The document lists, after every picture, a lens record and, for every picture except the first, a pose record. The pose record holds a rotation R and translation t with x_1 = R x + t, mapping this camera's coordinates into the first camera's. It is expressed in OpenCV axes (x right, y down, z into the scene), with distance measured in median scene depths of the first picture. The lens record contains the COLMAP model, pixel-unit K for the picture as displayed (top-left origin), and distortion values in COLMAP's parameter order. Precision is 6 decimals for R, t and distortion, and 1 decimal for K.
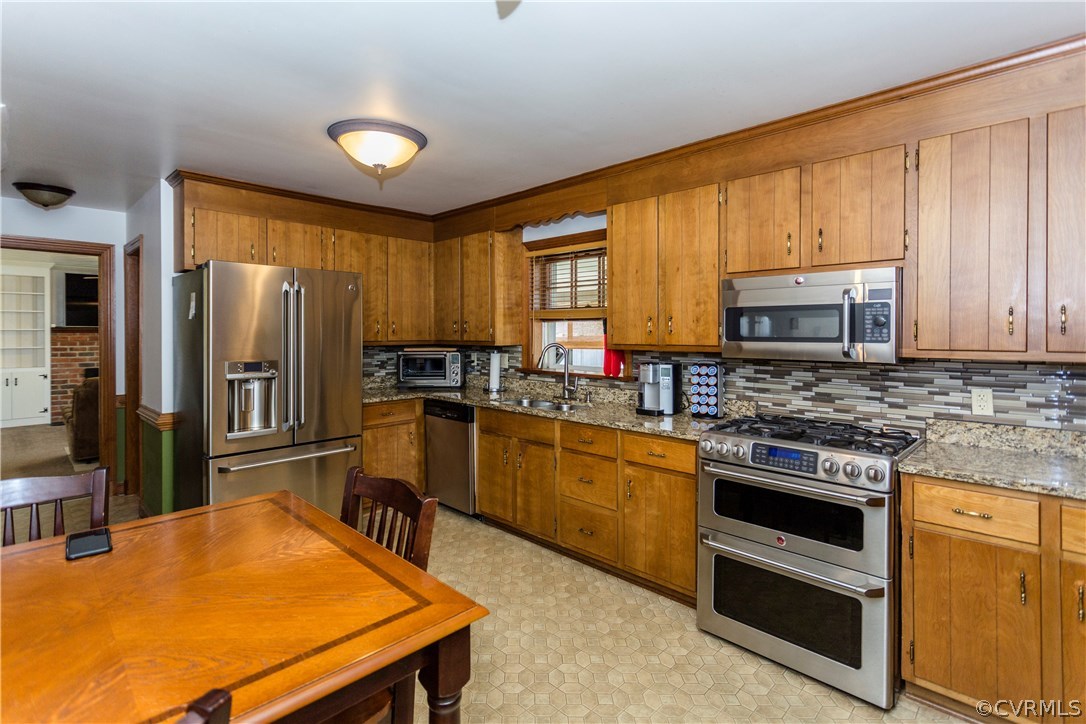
lens RADIAL K [[526.2, 0, 542.4], [0, 526.2, 331.3], [0, 0, 1]] dist [-0.000753, -0.000827]
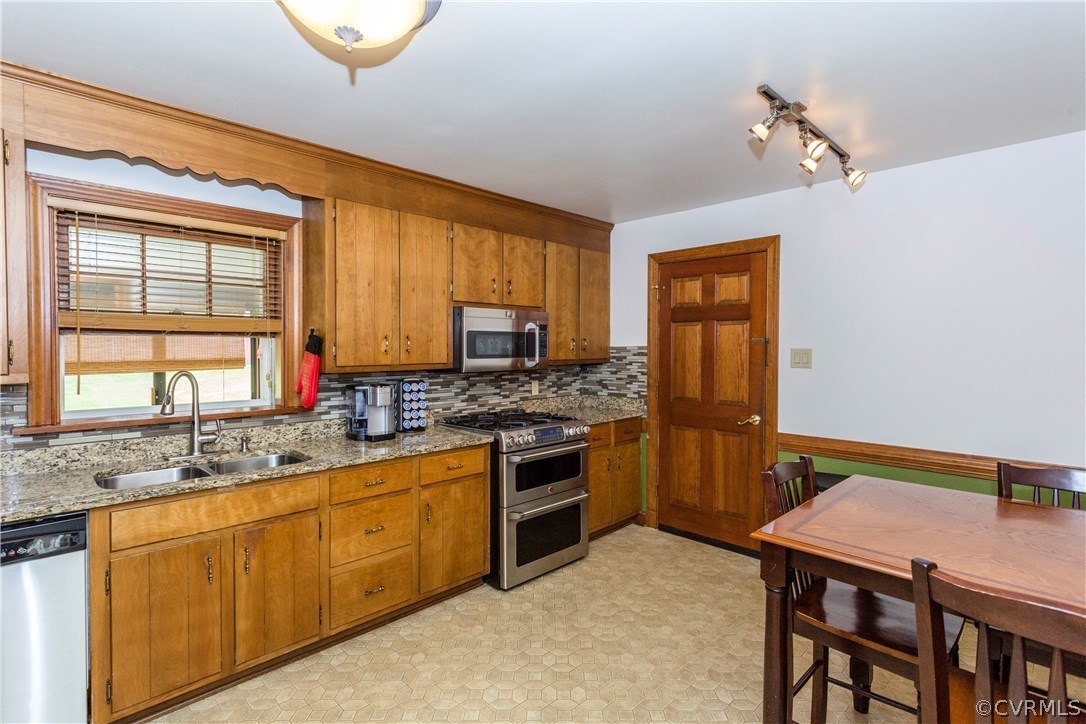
lens RADIAL K [[518.5, 0, 532.9], [0, 518.5, 355.7], [0, 0, 1]] dist [-0.000394, 0.000744]
pose [[0.015701, -0.014407, 0.999773, -0.867863], [0.001661, 0.999895, 0.014383, -0.004394], [-0.999875, 0.001435, 0.015724, 0.869101]]
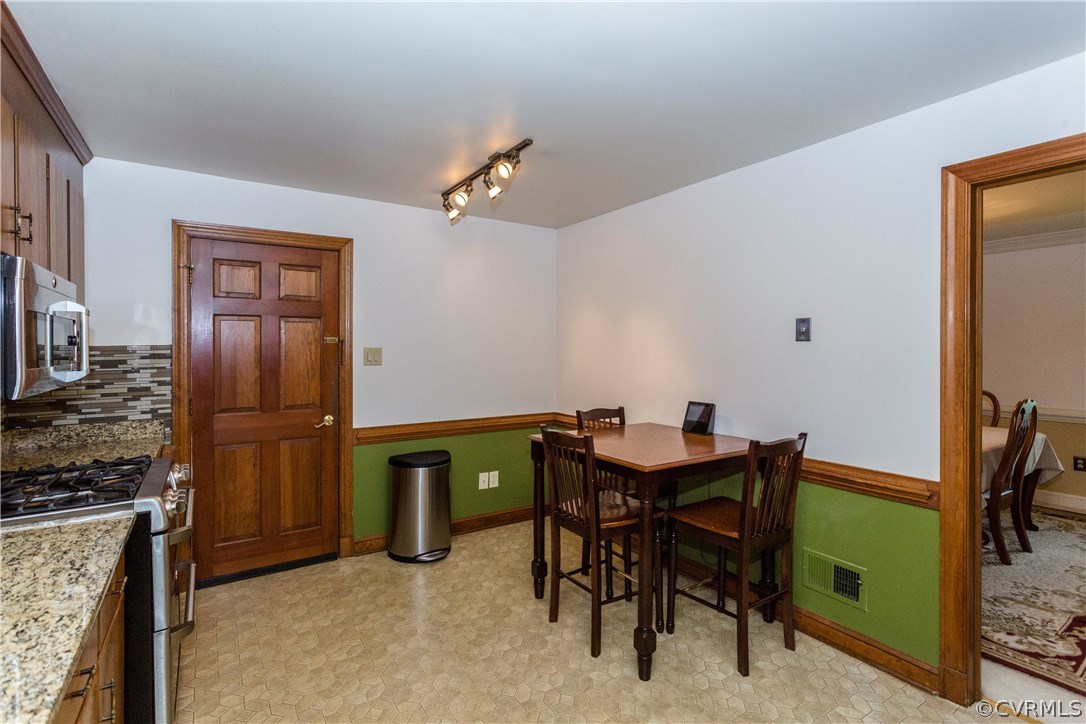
lens RADIAL K [[518.5, 0, 532.9], [0, 518.5, 355.7], [0, 0, 1]] dist [-0.000394, 0.000744]
pose [[-0.976485, 0.000547, 0.215586, -0.301506], [0.004249, 0.999851, 0.016707, -0.002661], [-0.215544, 0.017230, -0.976342, 1.496041]]
